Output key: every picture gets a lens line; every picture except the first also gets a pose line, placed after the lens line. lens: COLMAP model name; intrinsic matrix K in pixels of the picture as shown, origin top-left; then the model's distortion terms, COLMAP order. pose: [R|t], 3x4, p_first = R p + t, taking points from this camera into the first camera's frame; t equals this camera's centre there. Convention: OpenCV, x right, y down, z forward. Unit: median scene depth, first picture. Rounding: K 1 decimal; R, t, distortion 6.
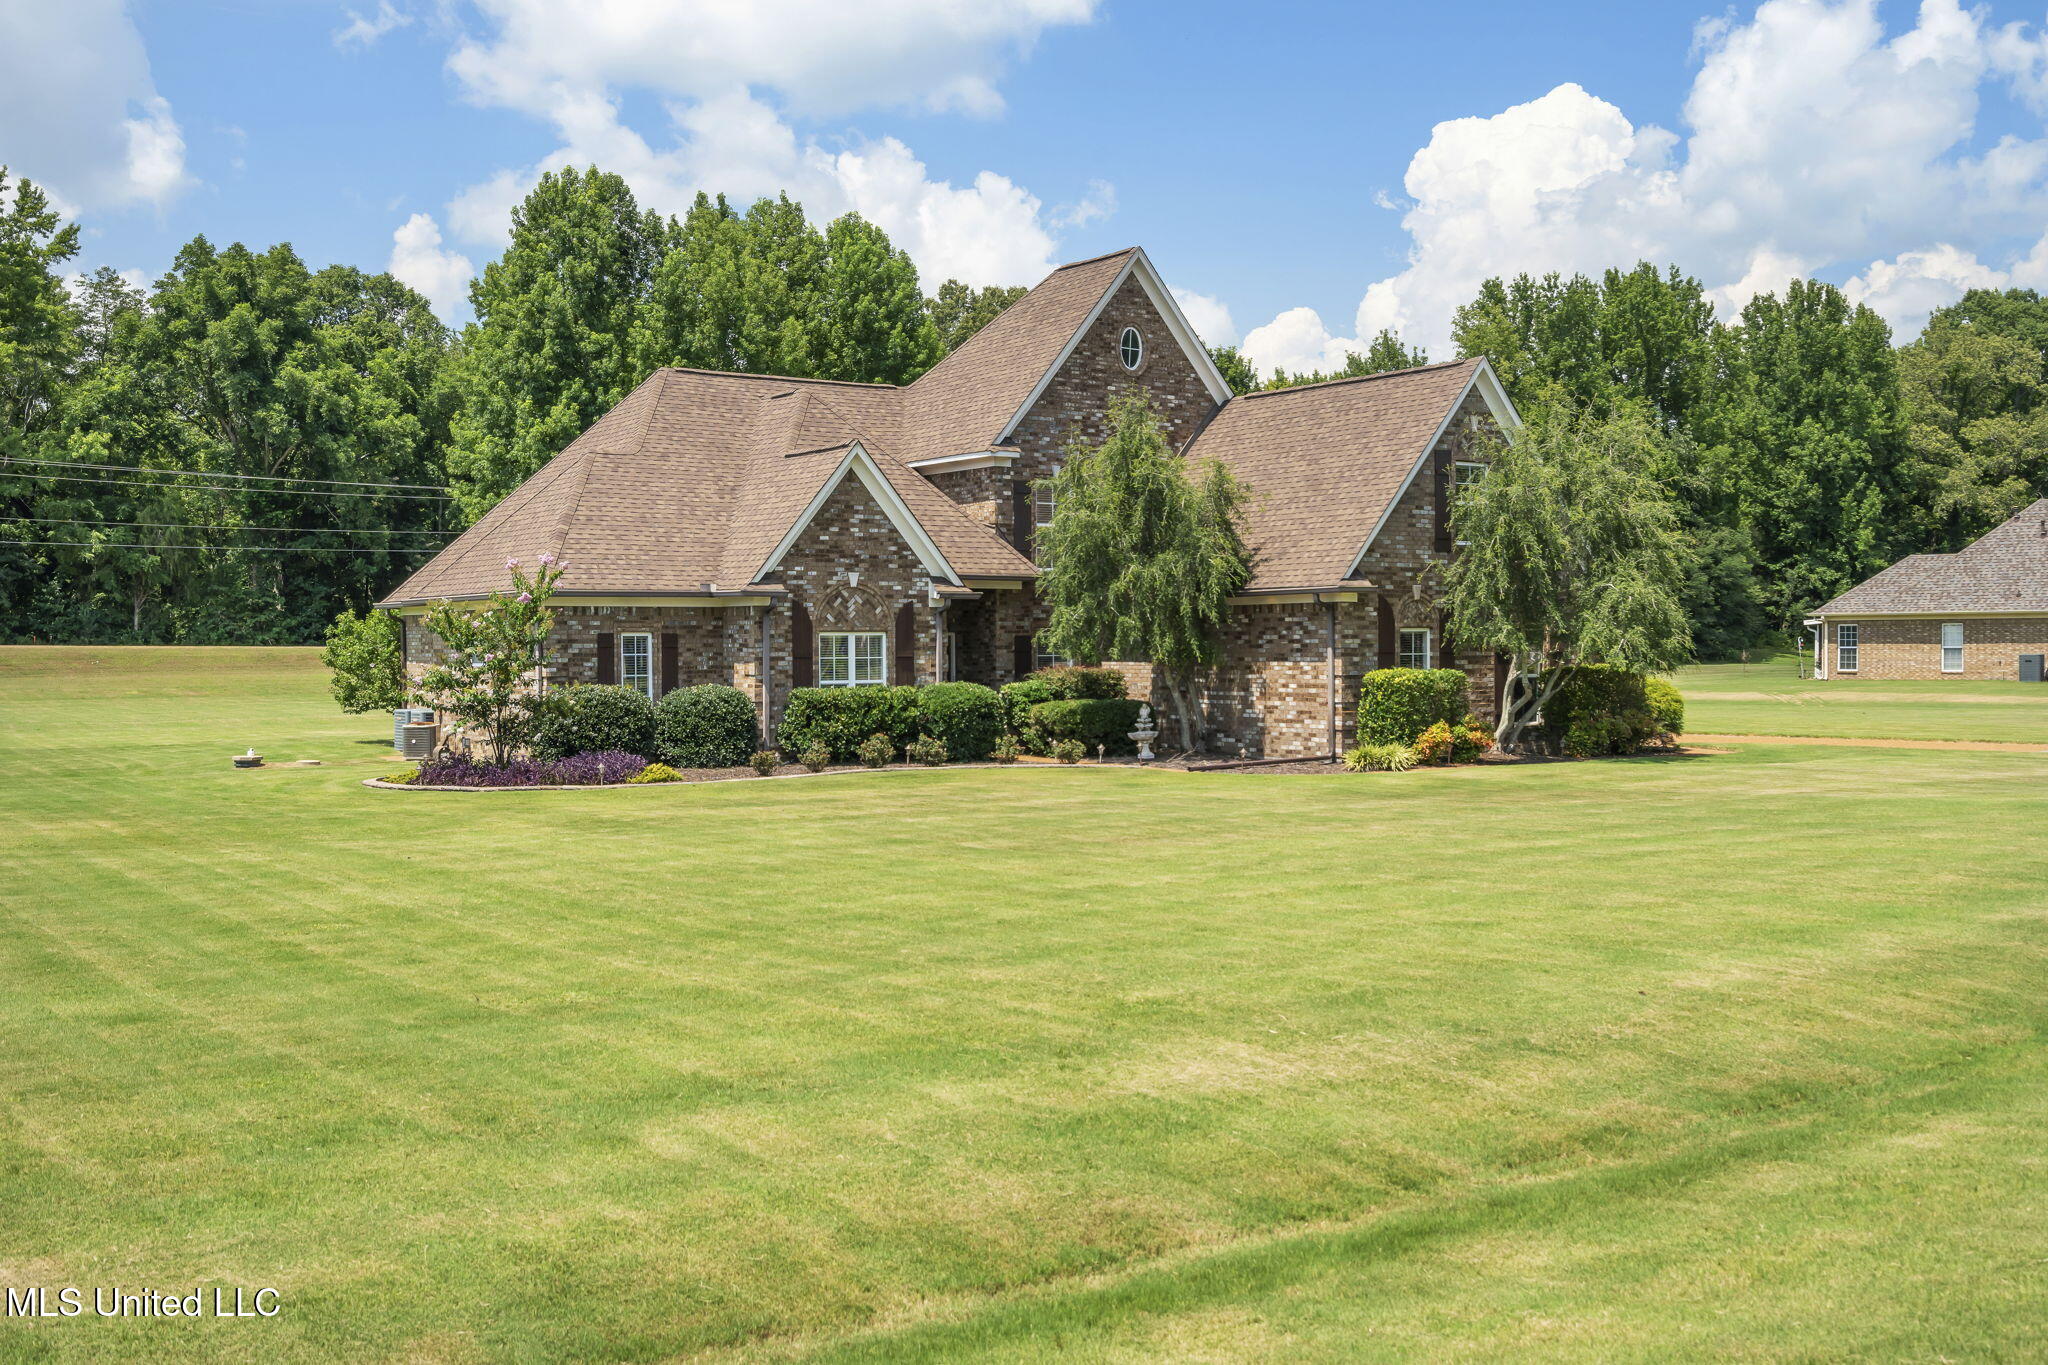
lens RADIAL K [[2035.7, 0, 1024.0], [0, 2035.7, 682.5], [0, 0, 1]] dist [0.000409, 0.006107]
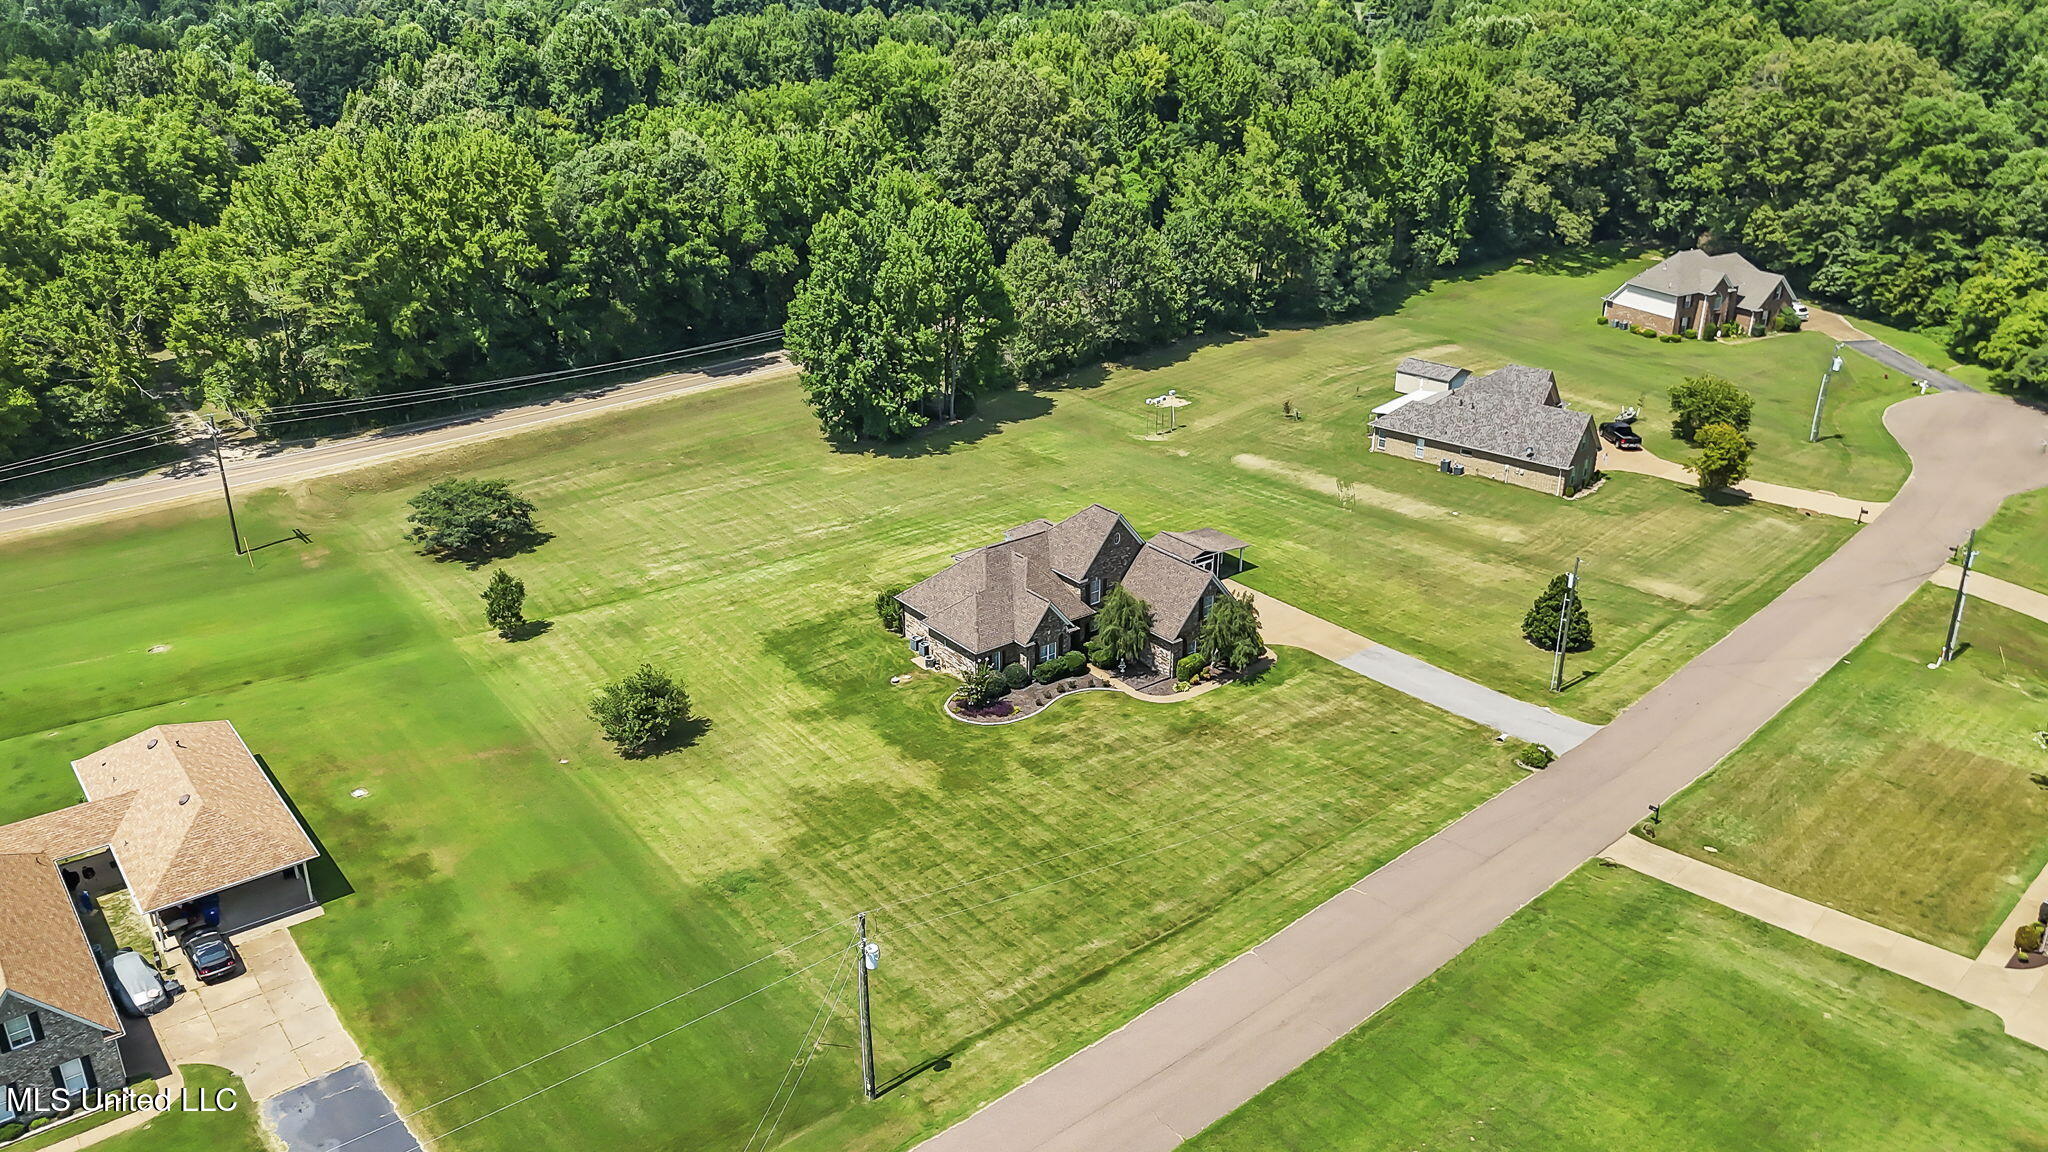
lens RADIAL K [[1585.2, 0, 1040.0], [0, 1585.2, 578.1], [0, 0, 1]] dist [0.075379, -0.101585]
pose [[0.997269, -0.022576, 0.070317, -0.310176], [-0.006310, 0.922605, 0.385694, -1.307652], [-0.073582, -0.385084, 0.919943, -1.725201]]
